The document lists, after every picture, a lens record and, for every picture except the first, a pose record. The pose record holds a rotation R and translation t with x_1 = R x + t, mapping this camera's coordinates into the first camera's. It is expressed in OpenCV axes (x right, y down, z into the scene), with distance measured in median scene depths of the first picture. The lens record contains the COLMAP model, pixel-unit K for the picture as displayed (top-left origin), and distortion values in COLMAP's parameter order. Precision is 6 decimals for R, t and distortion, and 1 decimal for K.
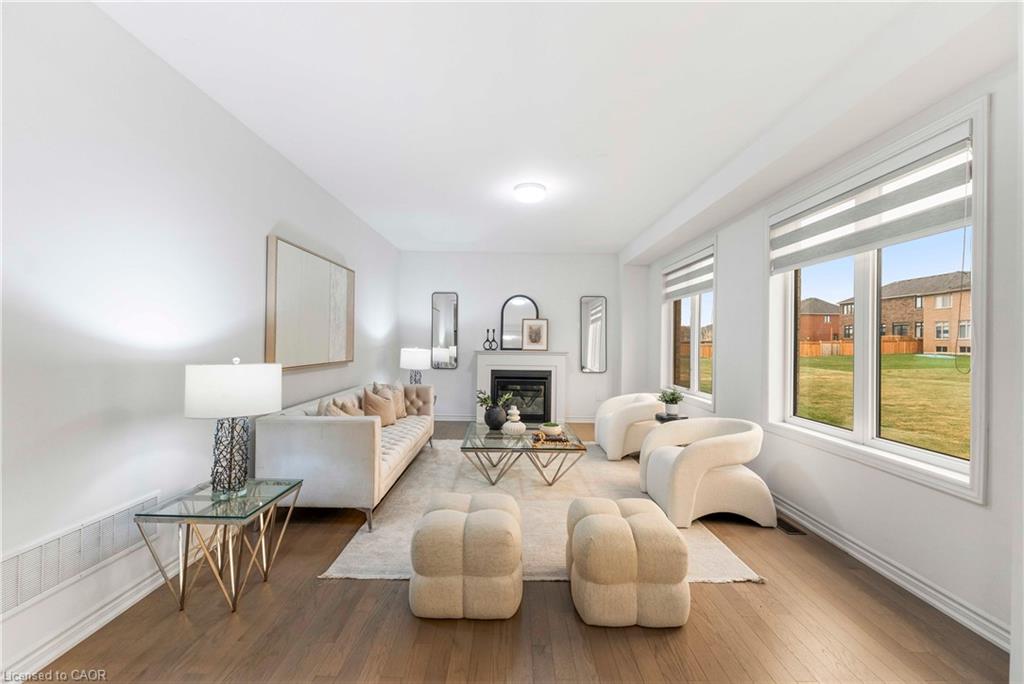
lens RADIAL K [[408.2, 0, 516.1], [0, 408.2, 342.8], [0, 0, 1]] dist [-0.000590, -0.000334]
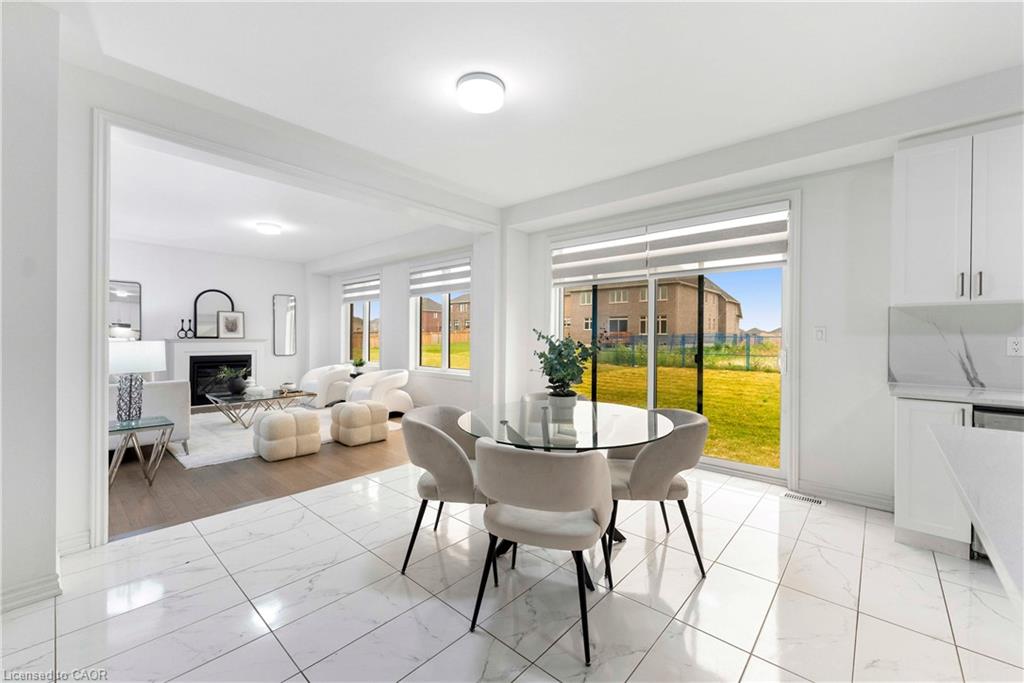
lens RADIAL K [[408.2, 0, 501.8], [0, 408.2, 336.8], [0, 0, 1]] dist [-0.000590, -0.000334]
pose [[0.688245, -0.011513, 0.725387, -0.310427], [0.007036, 0.999933, 0.009195, 0.010163], [-0.725444, -0.001224, 0.688280, -0.421459]]
